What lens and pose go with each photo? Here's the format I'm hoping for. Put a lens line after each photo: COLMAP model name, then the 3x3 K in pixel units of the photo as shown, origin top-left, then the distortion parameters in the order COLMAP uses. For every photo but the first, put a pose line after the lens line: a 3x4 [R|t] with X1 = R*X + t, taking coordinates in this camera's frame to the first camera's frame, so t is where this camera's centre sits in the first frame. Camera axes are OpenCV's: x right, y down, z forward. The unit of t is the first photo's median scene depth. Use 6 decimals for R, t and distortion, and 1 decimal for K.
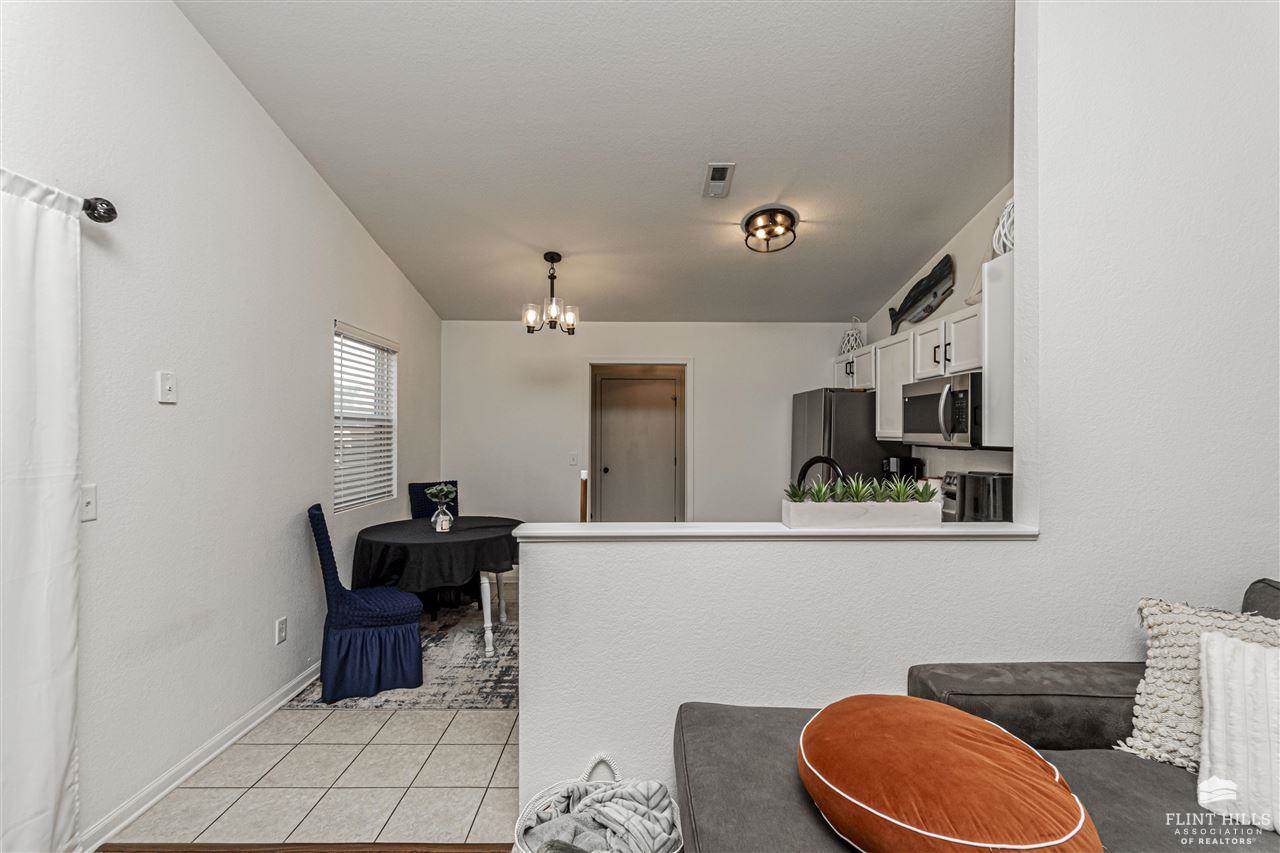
lens RADIAL K [[567.9, 0, 653.0], [0, 567.9, 424.7], [0, 0, 1]] dist [0.003558, 0.000197]
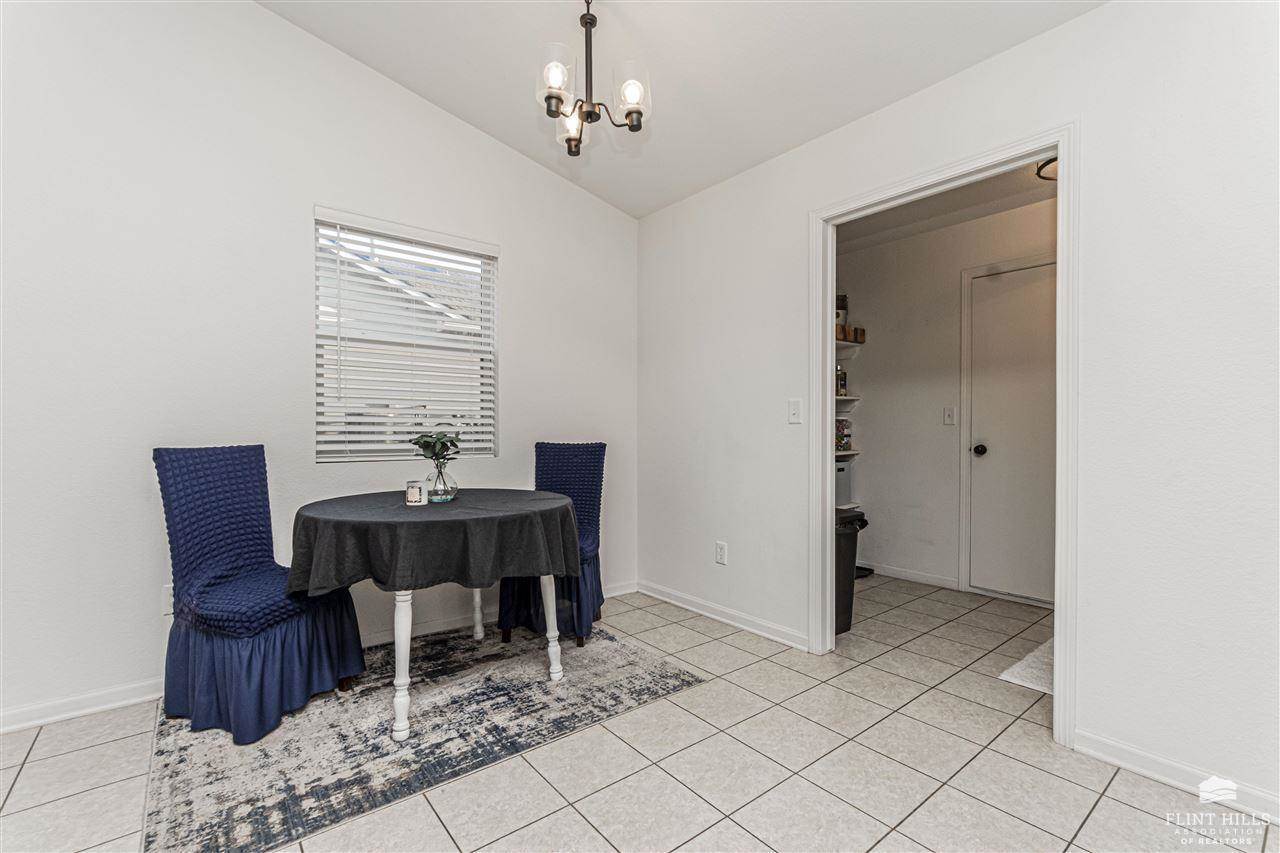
lens RADIAL K [[567.9, 0, 635.3], [0, 567.9, 433.2], [0, 0, 1]] dist [0.003558, 0.000197]
pose [[0.599038, 0.006542, -0.800694, 0.294355], [0.007614, 0.999875, 0.013866, 0.108762], [0.800684, -0.014402, 0.598913, 0.876862]]
